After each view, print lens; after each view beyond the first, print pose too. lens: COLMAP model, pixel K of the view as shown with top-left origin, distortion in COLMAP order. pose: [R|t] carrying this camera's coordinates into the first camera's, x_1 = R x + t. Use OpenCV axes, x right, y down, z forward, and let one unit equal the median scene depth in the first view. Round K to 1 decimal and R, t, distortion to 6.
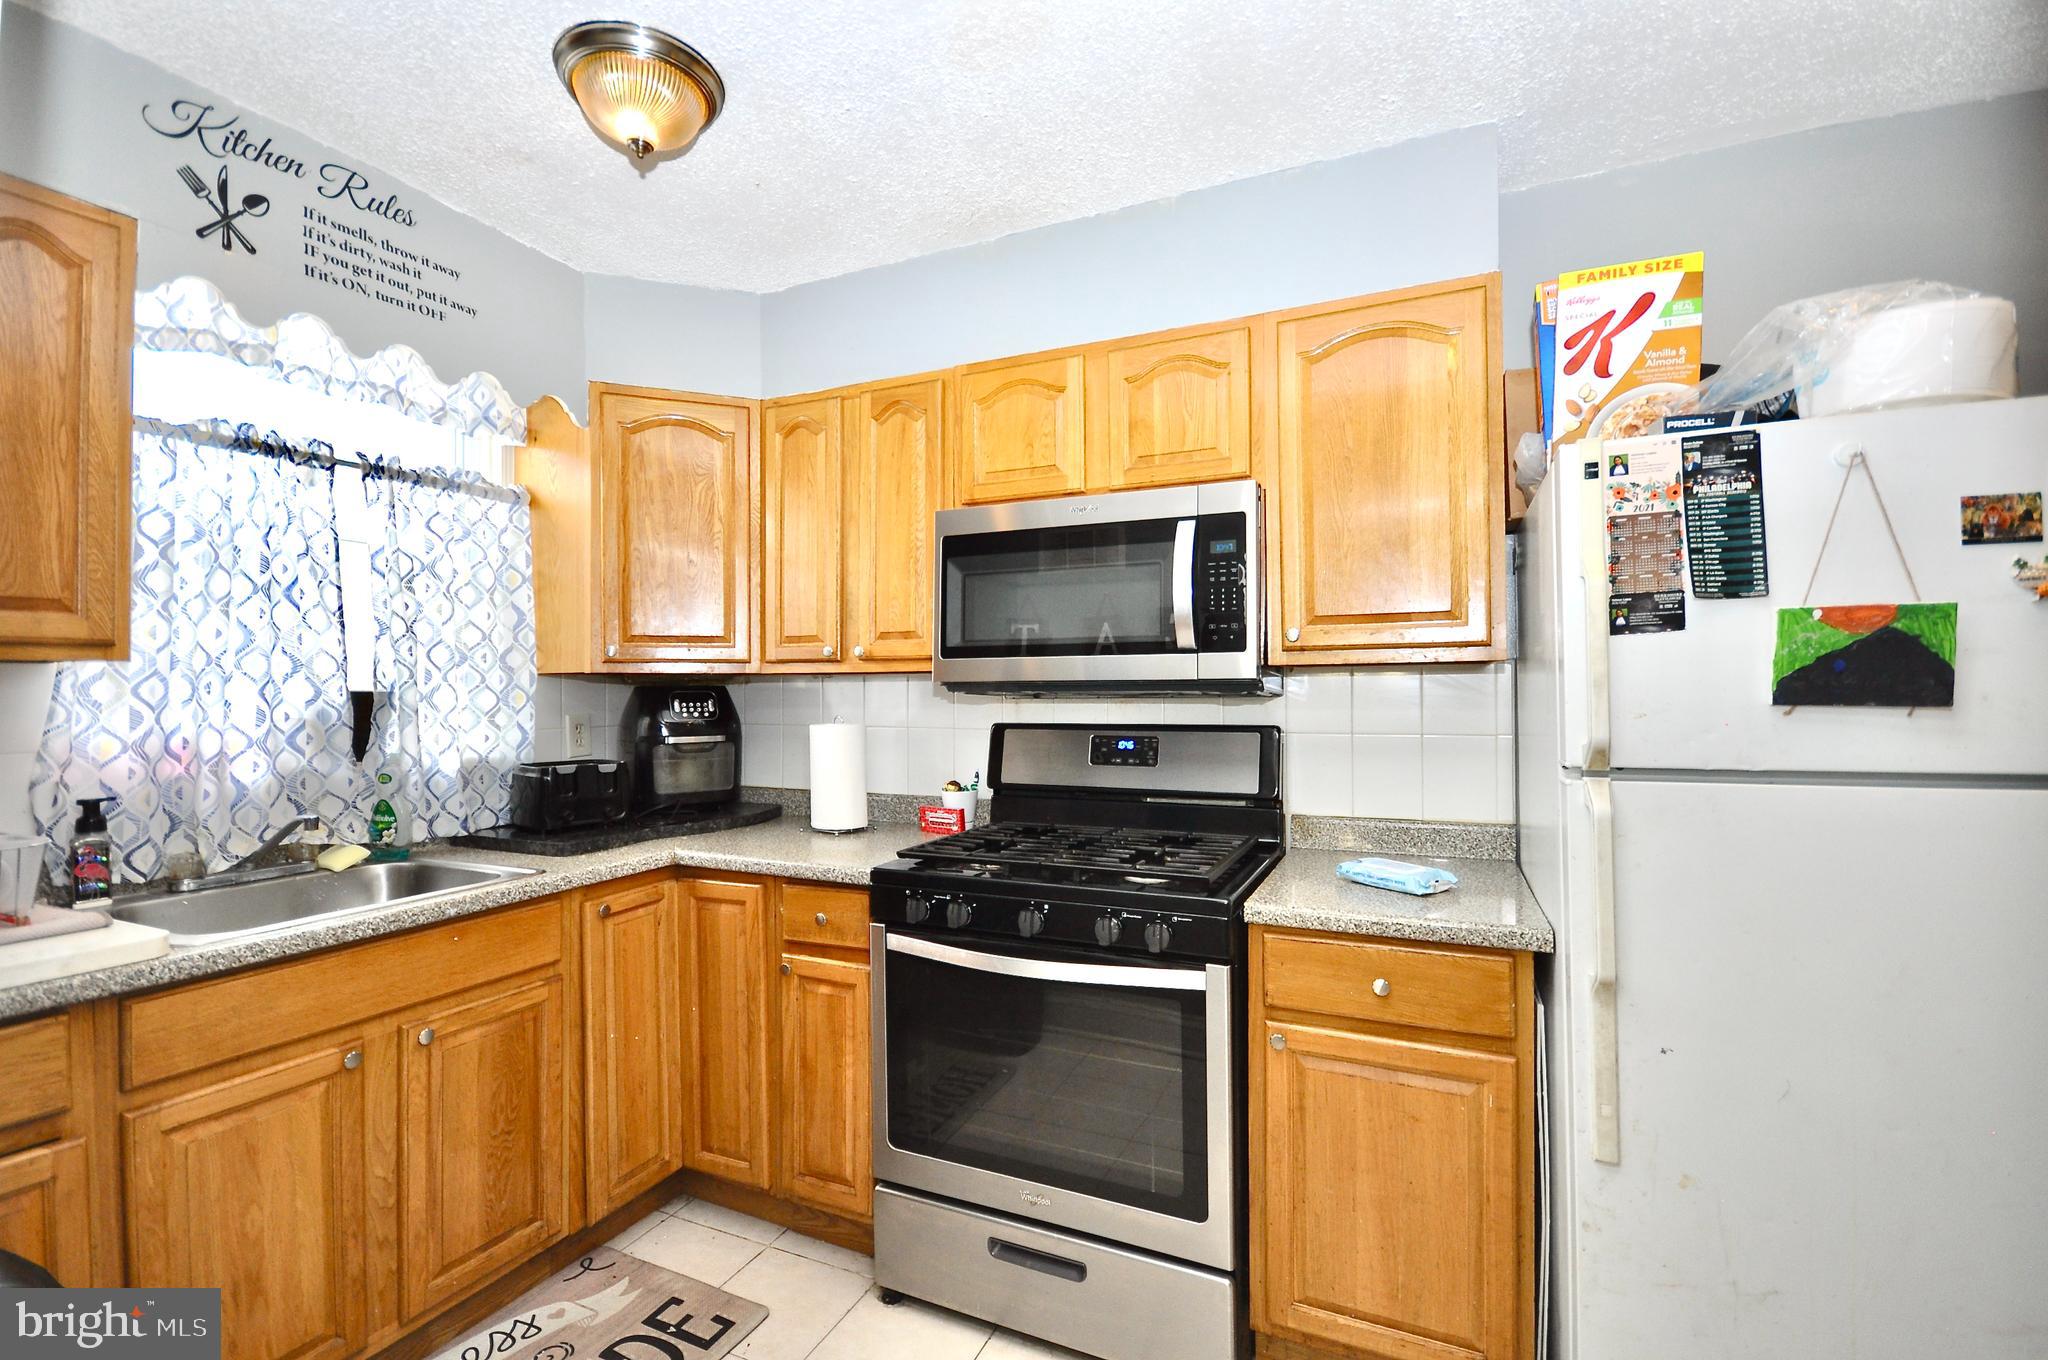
lens RADIAL K [[904.3, 0, 1024.0], [0, 904.3, 680.0], [0, 0, 1]] dist [0.017980, -0.016808]
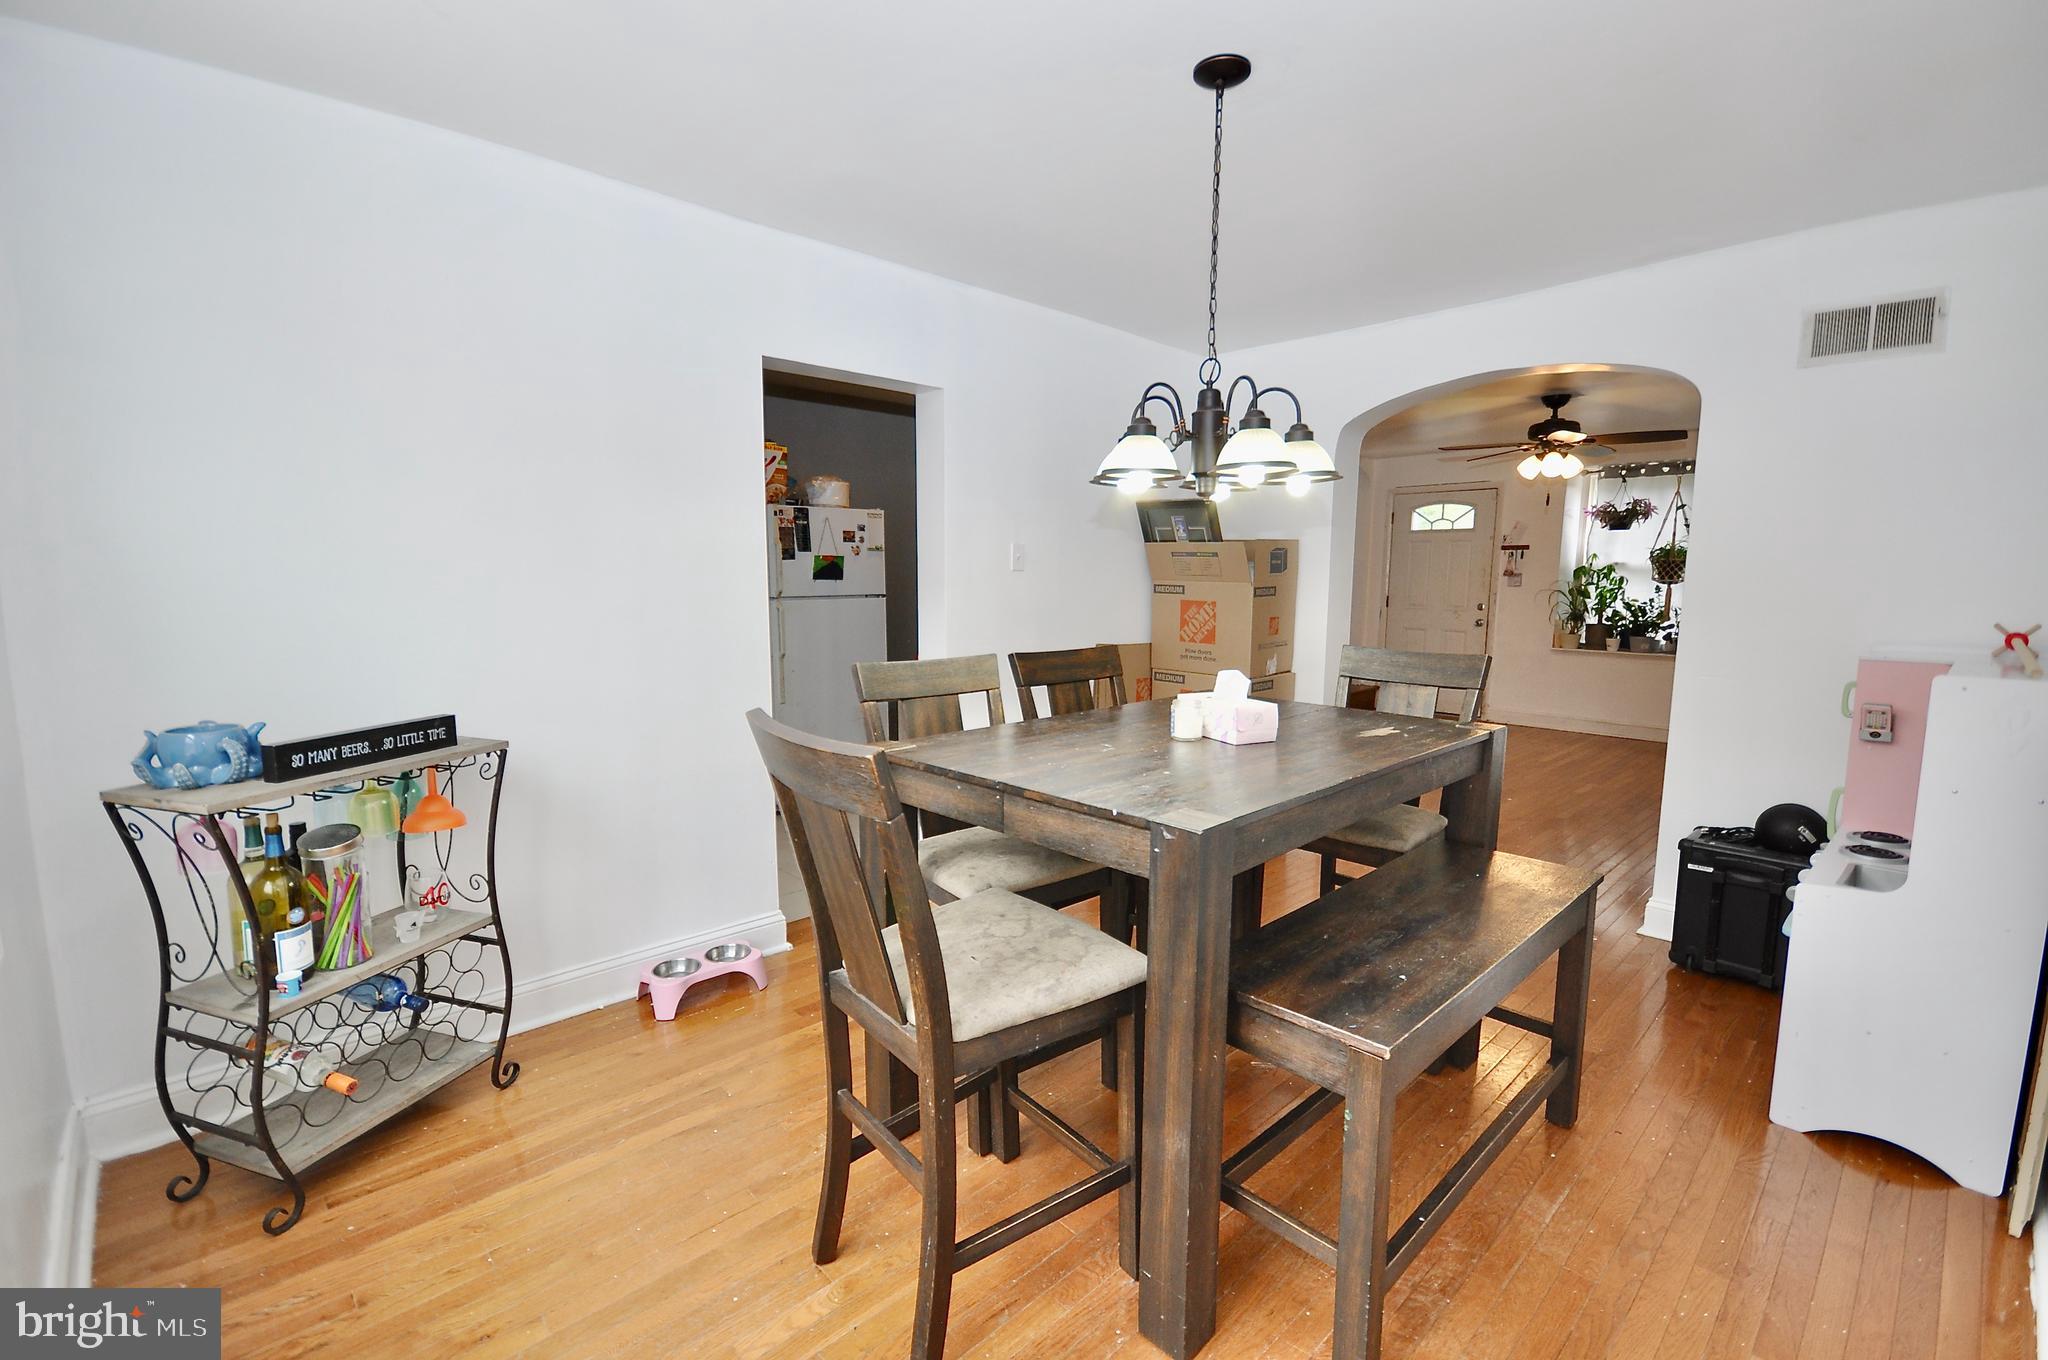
lens RADIAL K [[904.3, 0, 1024.0], [0, 904.3, 680.0], [0, 0, 1]] dist [0.017980, -0.016808]
pose [[0.366993, -0.101578, 0.924661, -1.738427], [-0.018157, 0.993048, 0.116297, -0.007642], [-0.930046, -0.059470, 0.362598, -0.905100]]
